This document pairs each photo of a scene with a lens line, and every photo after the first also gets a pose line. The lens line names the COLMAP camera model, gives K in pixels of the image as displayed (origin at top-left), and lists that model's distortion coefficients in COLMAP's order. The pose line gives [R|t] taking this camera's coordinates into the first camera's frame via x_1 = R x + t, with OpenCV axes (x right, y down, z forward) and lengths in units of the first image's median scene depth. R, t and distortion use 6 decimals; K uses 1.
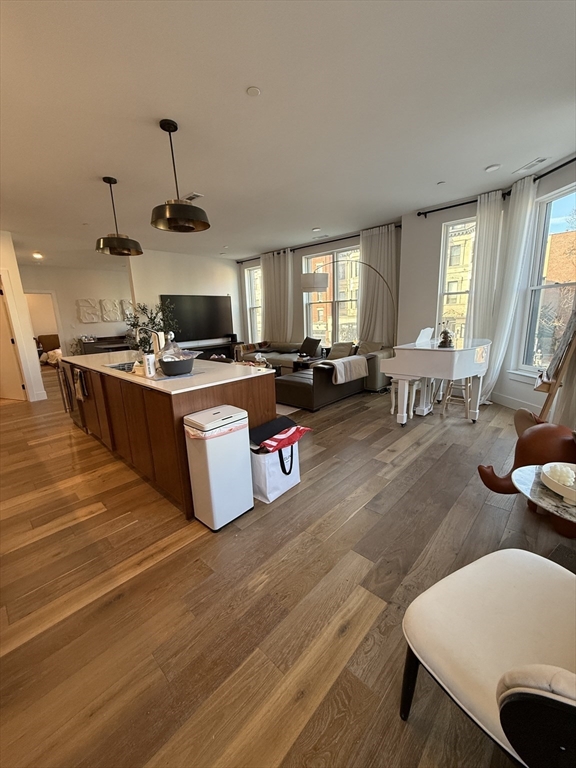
lens RADIAL K [[307.7, 0, 289.0], [0, 307.7, 382.0], [0, 0, 1]] dist [-0.001076, 0.000161]
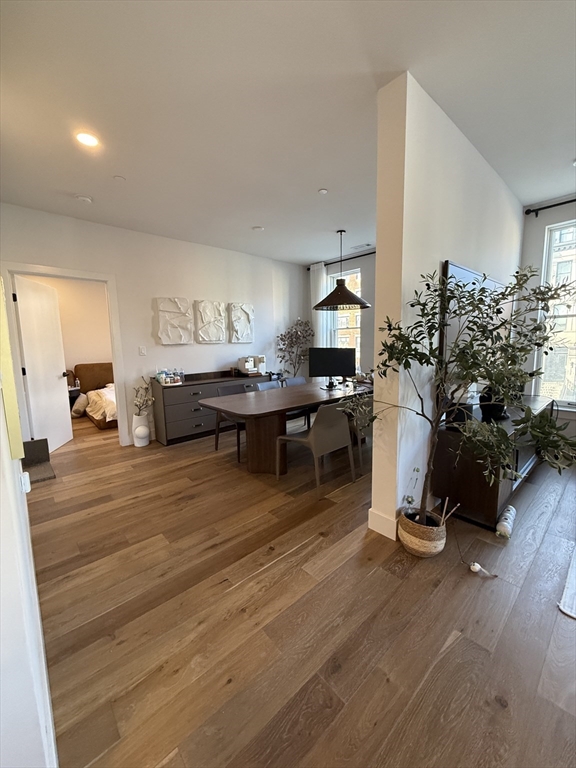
lens RADIAL K [[307.7, 0, 289.0], [0, 307.7, 382.0], [0, 0, 1]] dist [-0.001076, 0.000161]
pose [[0.997016, 0.028215, -0.071850, -0.456696], [-0.033937, 0.996241, -0.079702, -0.107106], [0.069331, 0.081903, 0.994226, 0.563784]]
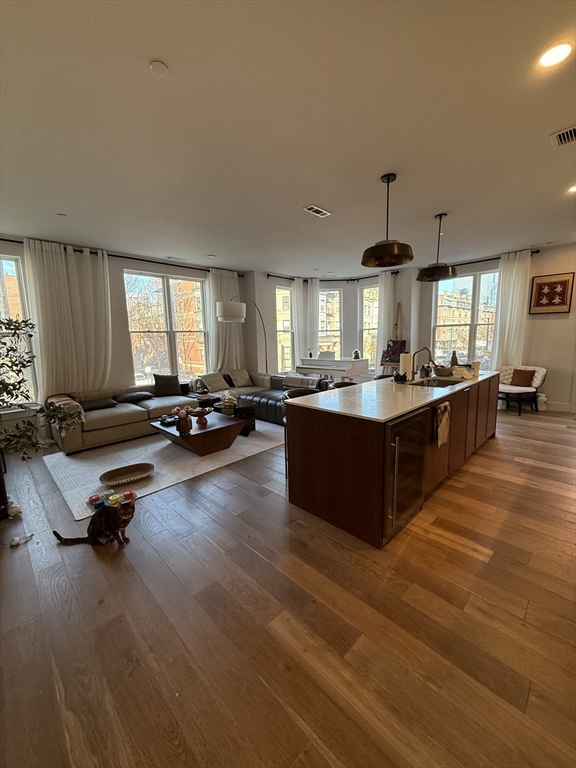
lens RADIAL K [[307.7, 0, 289.0], [0, 307.7, 382.0], [0, 0, 1]] dist [-0.001076, 0.000161]
pose [[0.036004, -0.114505, 0.992770, -0.574739], [0.232926, 0.967015, 0.103087, -0.106760], [-0.971828, 0.227530, 0.061488, 0.517449]]
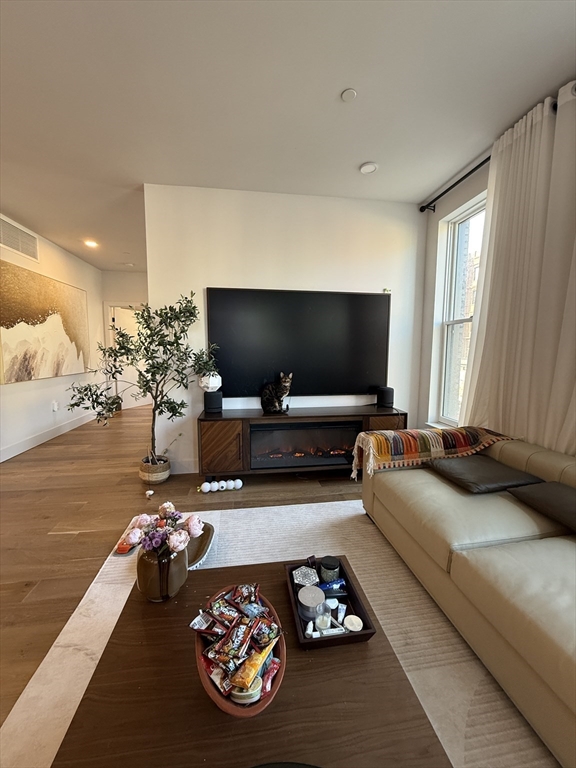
lens RADIAL K [[307.7, 0, 289.0], [0, 307.7, 382.0], [0, 0, 1]] dist [-0.001076, 0.000161]
pose [[0.787358, 0.104907, -0.607504, -0.039117], [-0.167469, 0.984757, -0.046995, -0.123743], [0.593314, 0.138740, 0.792925, 0.610226]]
